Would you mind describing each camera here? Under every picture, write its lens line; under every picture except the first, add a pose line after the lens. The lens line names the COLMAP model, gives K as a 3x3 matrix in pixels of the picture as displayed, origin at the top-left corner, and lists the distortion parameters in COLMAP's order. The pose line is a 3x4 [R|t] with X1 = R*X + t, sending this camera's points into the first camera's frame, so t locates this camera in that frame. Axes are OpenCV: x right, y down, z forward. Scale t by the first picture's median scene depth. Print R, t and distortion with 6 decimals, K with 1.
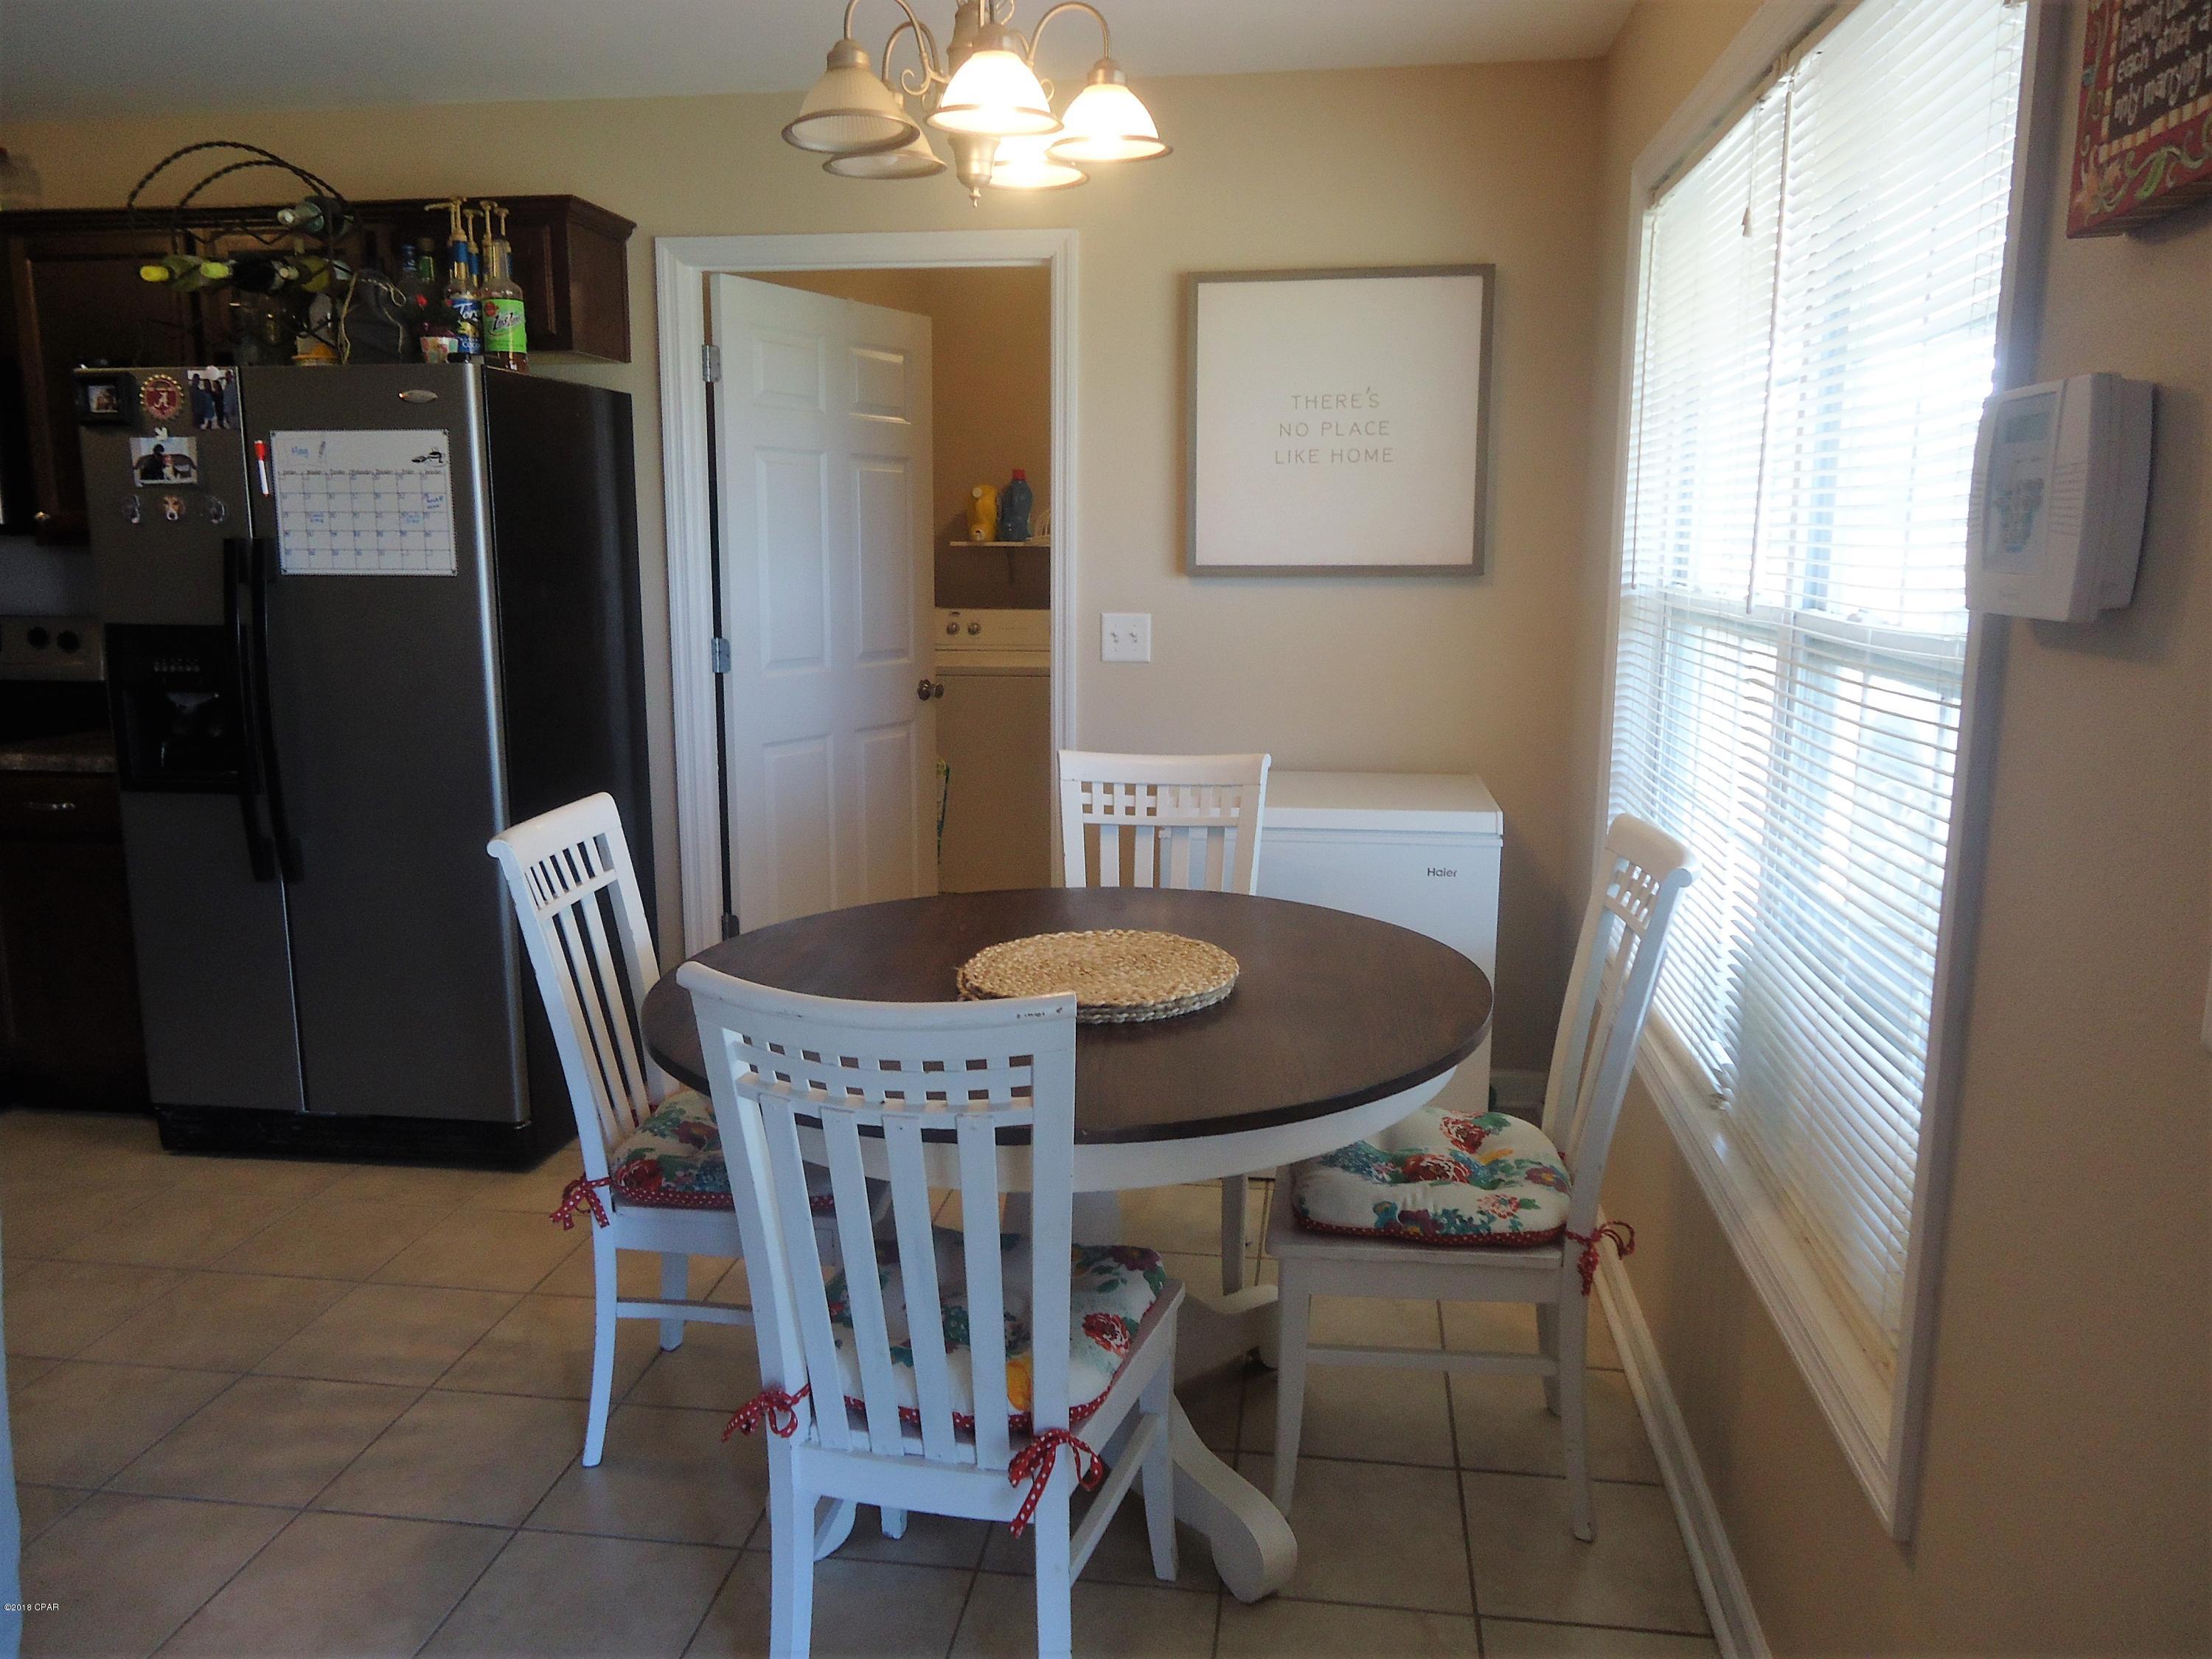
lens RADIAL K [[1619.4, 0, 1106.0], [0, 1619.4, 829.5], [0, 0, 1]] dist [-0.007049, -0.000284]
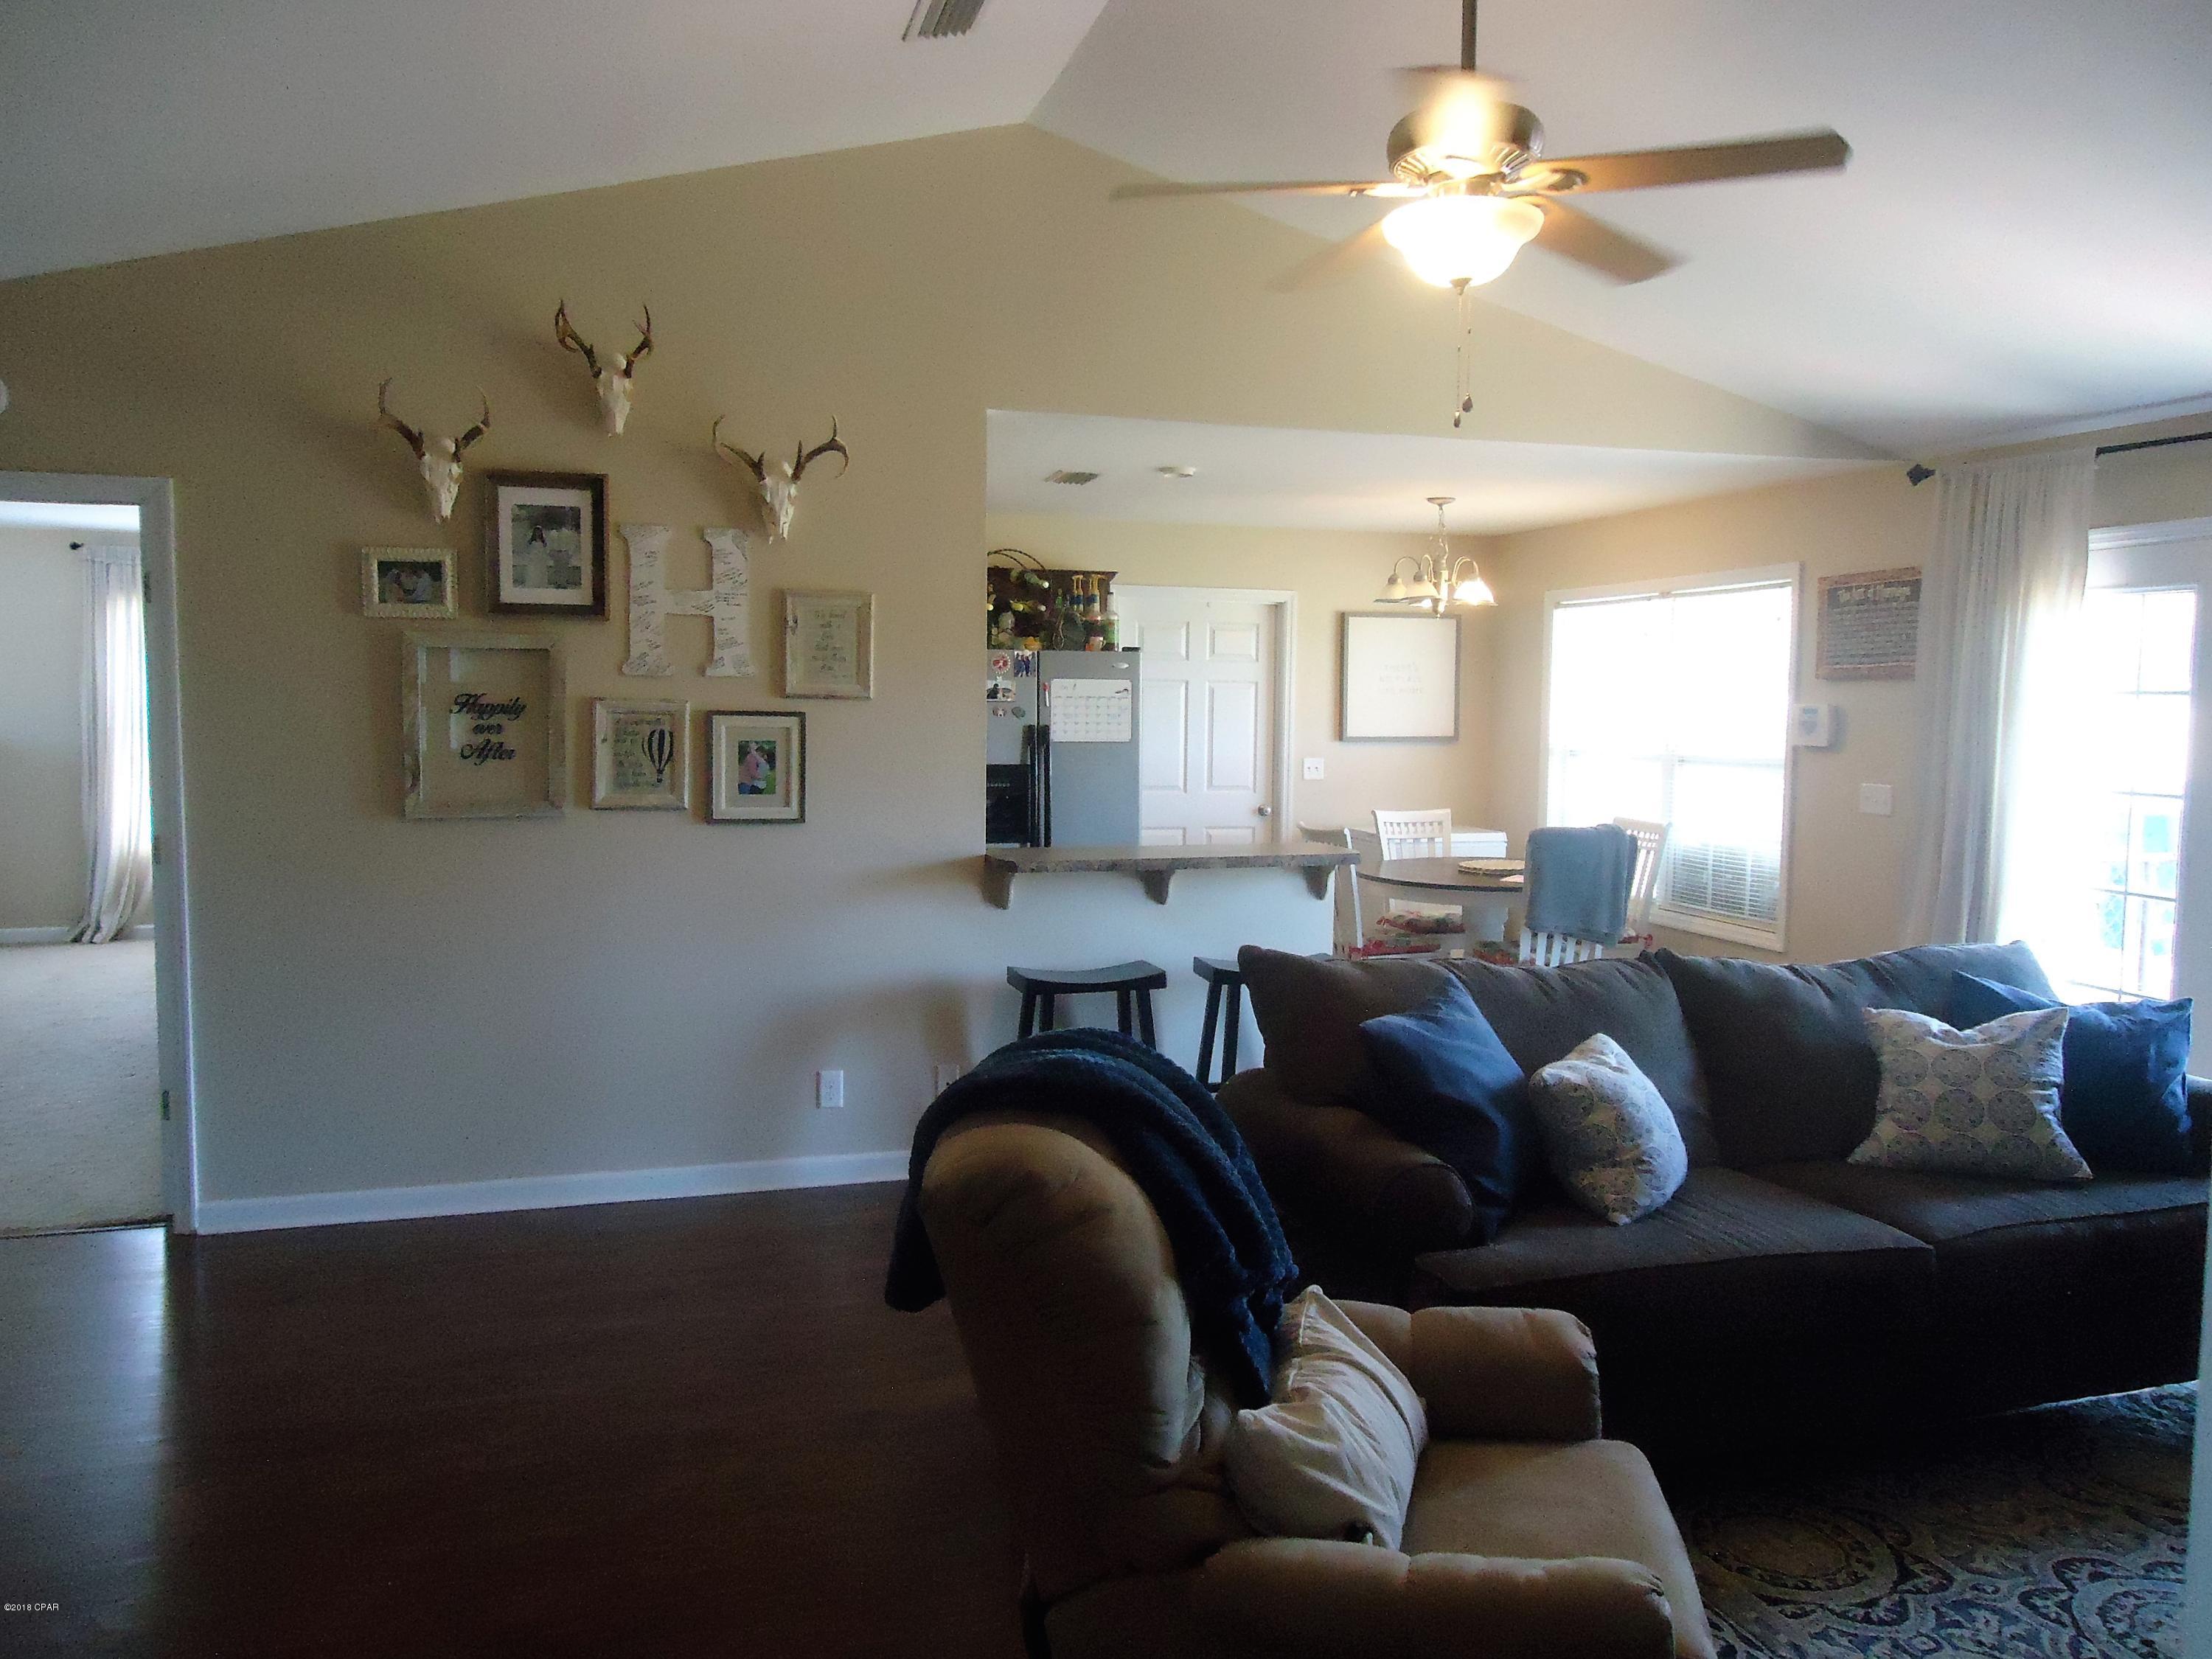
lens RADIAL K [[1619.4, 0, 1106.0], [0, 1619.4, 829.5], [0, 0, 1]] dist [-0.007049, -0.000284]
pose [[0.908432, -0.026452, 0.417195, -1.371055], [0.068017, 0.994050, -0.085078, 0.154964], [-0.412462, 0.105664, 0.904826, -1.022558]]
